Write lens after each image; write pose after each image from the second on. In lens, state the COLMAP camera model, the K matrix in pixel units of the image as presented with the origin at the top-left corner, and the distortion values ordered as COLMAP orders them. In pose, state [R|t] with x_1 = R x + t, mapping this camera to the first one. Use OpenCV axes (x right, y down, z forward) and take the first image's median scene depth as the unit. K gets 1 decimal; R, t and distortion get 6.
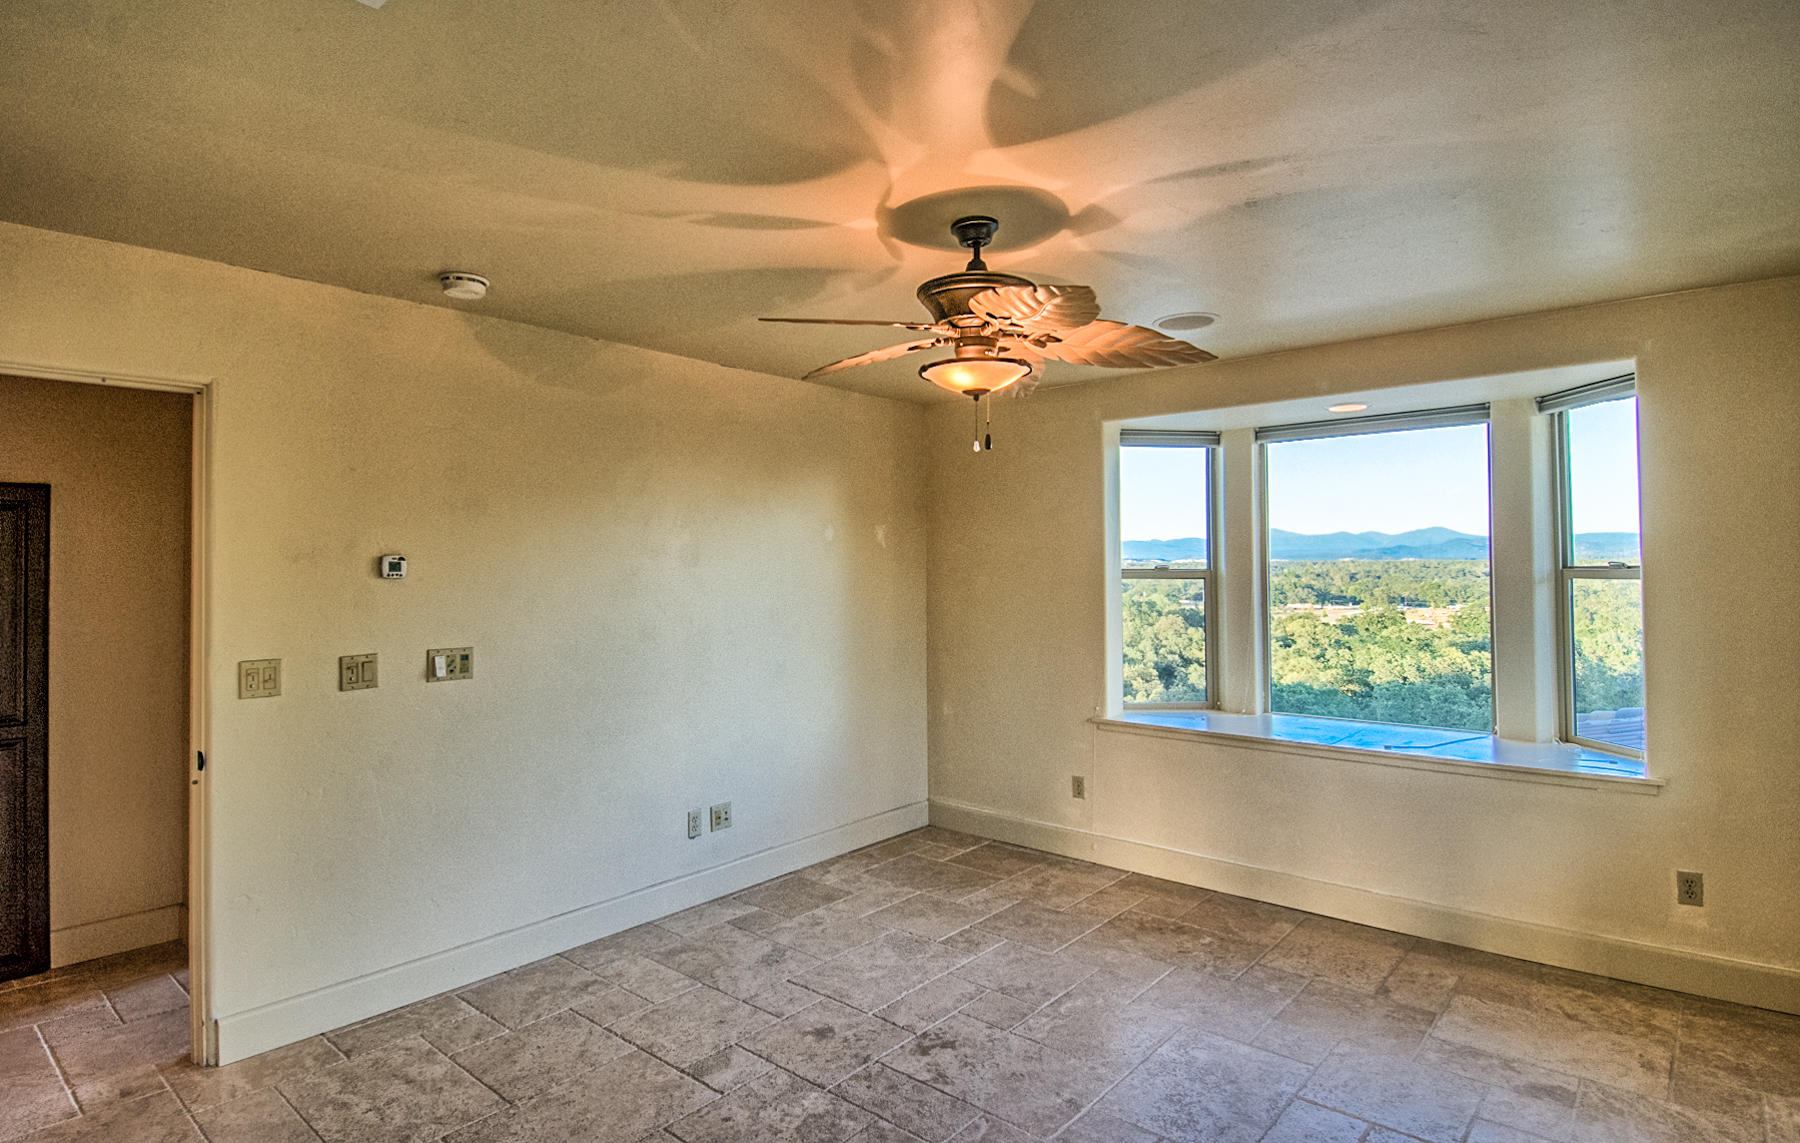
lens RADIAL K [[928.9, 0, 902.6], [0, 928.9, 569.1], [0, 0, 1]] dist [0.000266, -0.001007]
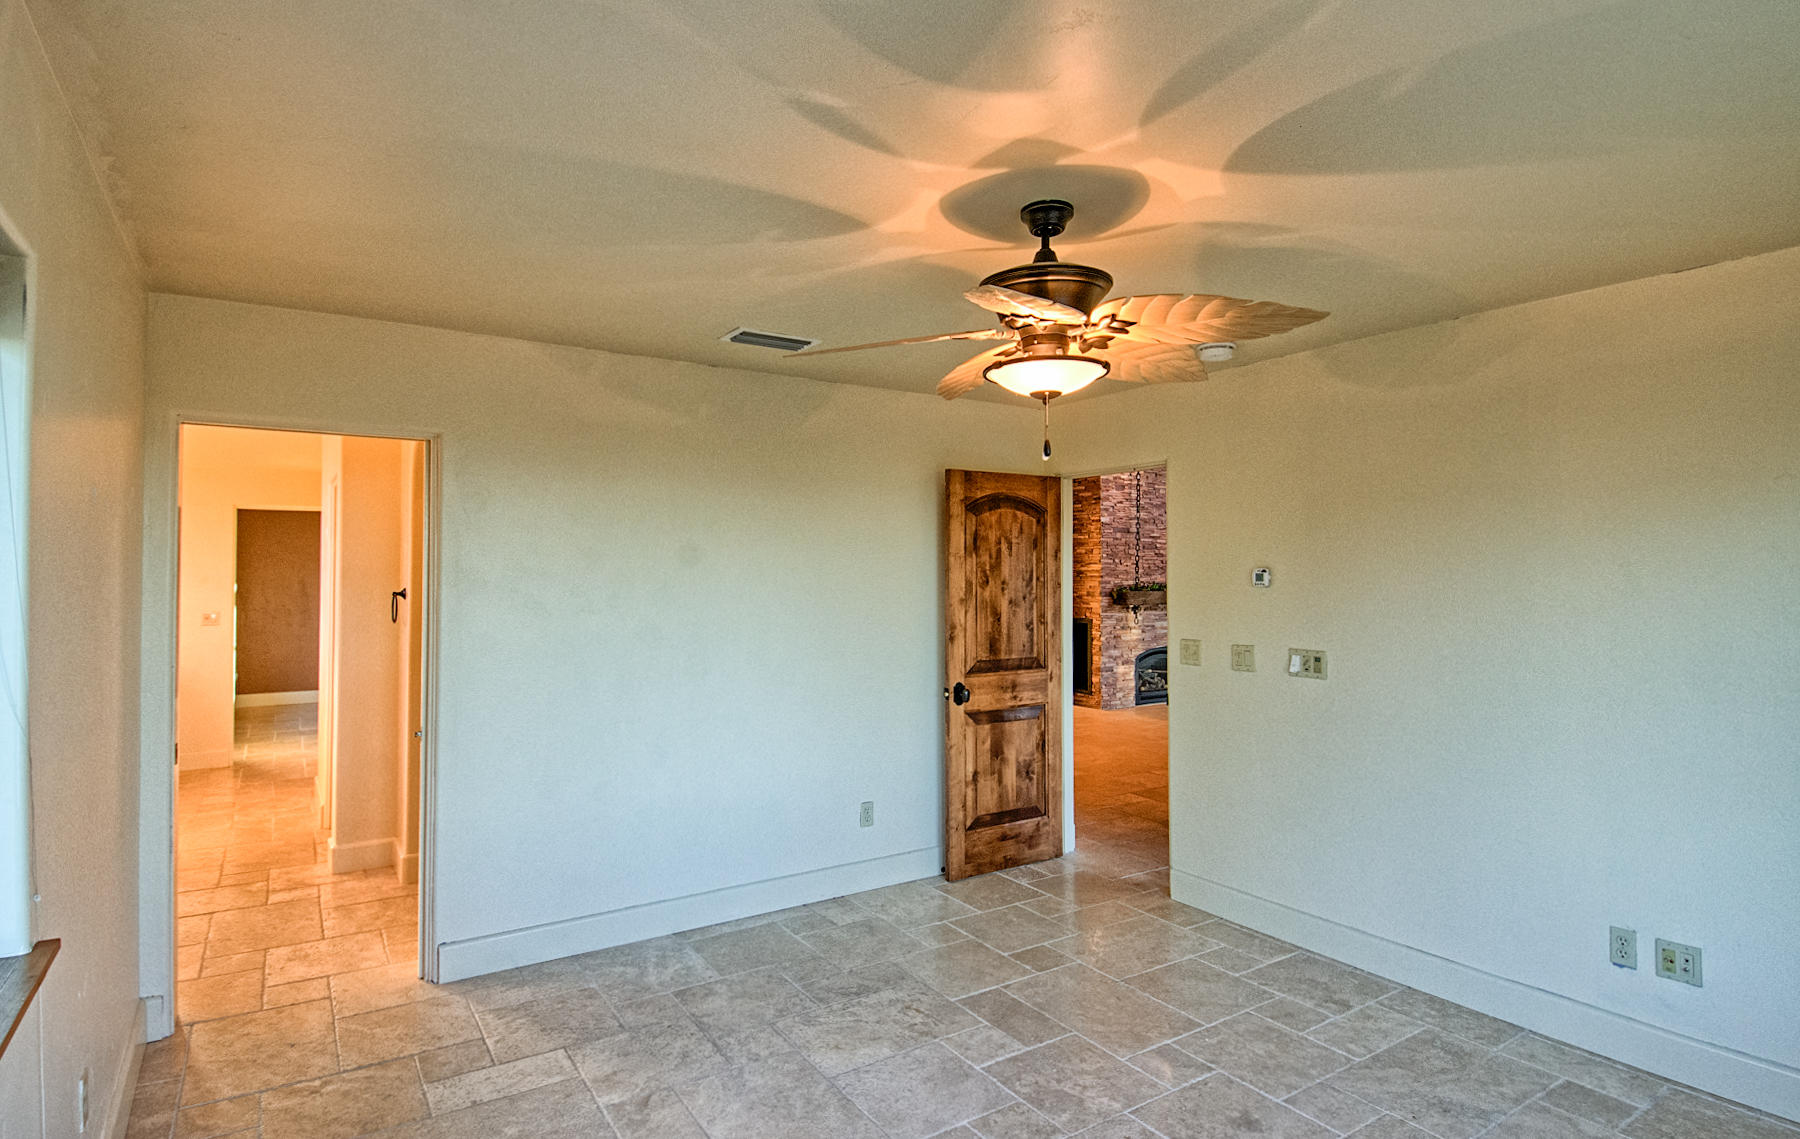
lens RADIAL K [[941.0, 0, 904.9], [0, 941.0, 565.1], [0, 0, 1]] dist [-0.006560, -0.001276]
pose [[-0.274582, -0.002234, -0.961561, 0.753000], [0.001470, 0.999995, -0.002743, -0.015574], [0.961563, -0.002166, -0.274577, 0.838736]]
